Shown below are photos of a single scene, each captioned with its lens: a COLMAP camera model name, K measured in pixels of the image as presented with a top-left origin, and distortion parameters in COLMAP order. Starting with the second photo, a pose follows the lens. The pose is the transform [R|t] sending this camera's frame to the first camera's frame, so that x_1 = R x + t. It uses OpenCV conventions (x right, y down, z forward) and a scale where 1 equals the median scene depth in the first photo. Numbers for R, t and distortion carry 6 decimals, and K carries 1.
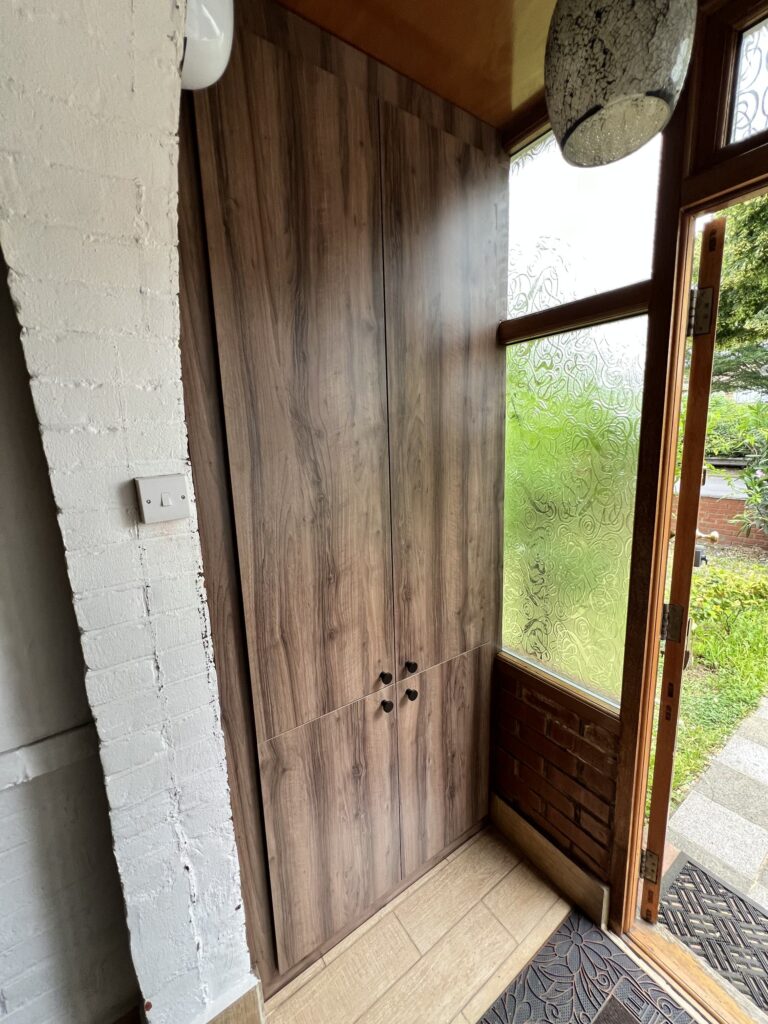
lens RADIAL K [[423.2, 0, 386.9], [0, 423.2, 512.6], [0, 0, 1]] dist [-0.001155, 0.001367]
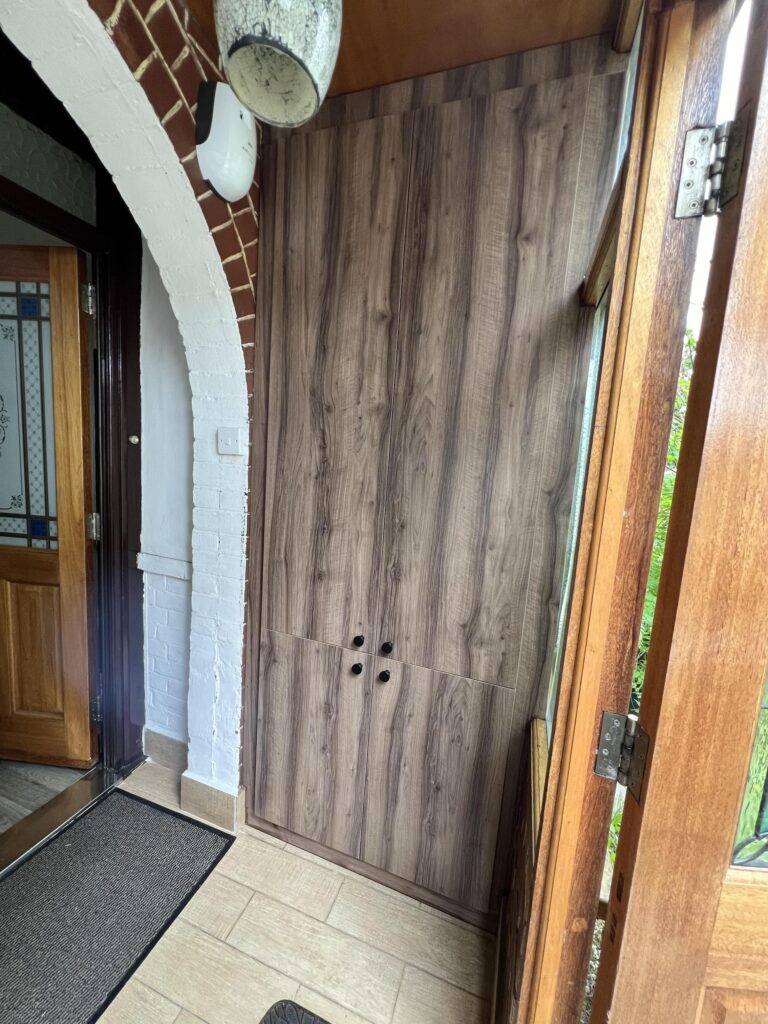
lens RADIAL K [[423.2, 0, 382.8], [0, 423.2, 513.0], [0, 0, 1]] dist [-0.001155, 0.001367]
pose [[0.558841, 0.183344, -0.808753, 0.911808], [-0.239397, 0.969400, 0.054342, 0.006516], [0.793968, 0.163245, 0.585632, 0.403497]]
